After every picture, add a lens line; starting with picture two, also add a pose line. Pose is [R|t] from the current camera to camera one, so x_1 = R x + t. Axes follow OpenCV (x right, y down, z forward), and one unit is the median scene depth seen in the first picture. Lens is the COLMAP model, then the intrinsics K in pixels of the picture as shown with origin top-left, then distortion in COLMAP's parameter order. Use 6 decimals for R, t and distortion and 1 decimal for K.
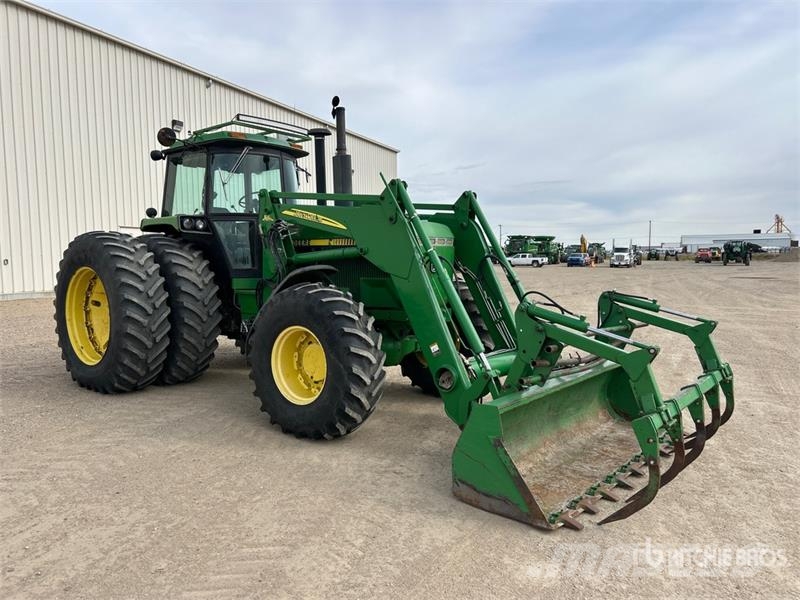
lens RADIAL K [[627.2, 0, 402.5], [0, 627.2, 288.7], [0, 0, 1]] dist [0.065293, -0.221544]
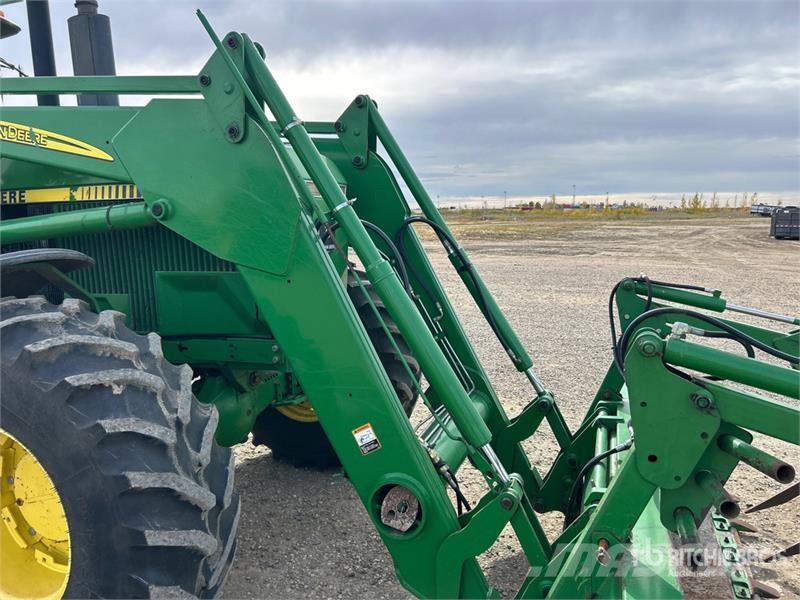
lens RADIAL K [[589.6, 0, 402.4], [0, 589.6, 294.2], [0, 0, 1]] dist [0.049429, -0.054957]
pose [[0.933397, -0.059205, 0.353926, -0.057929], [0.038890, 0.997176, 0.064243, -0.024607], [-0.356730, -0.046199, 0.933064, 0.585754]]
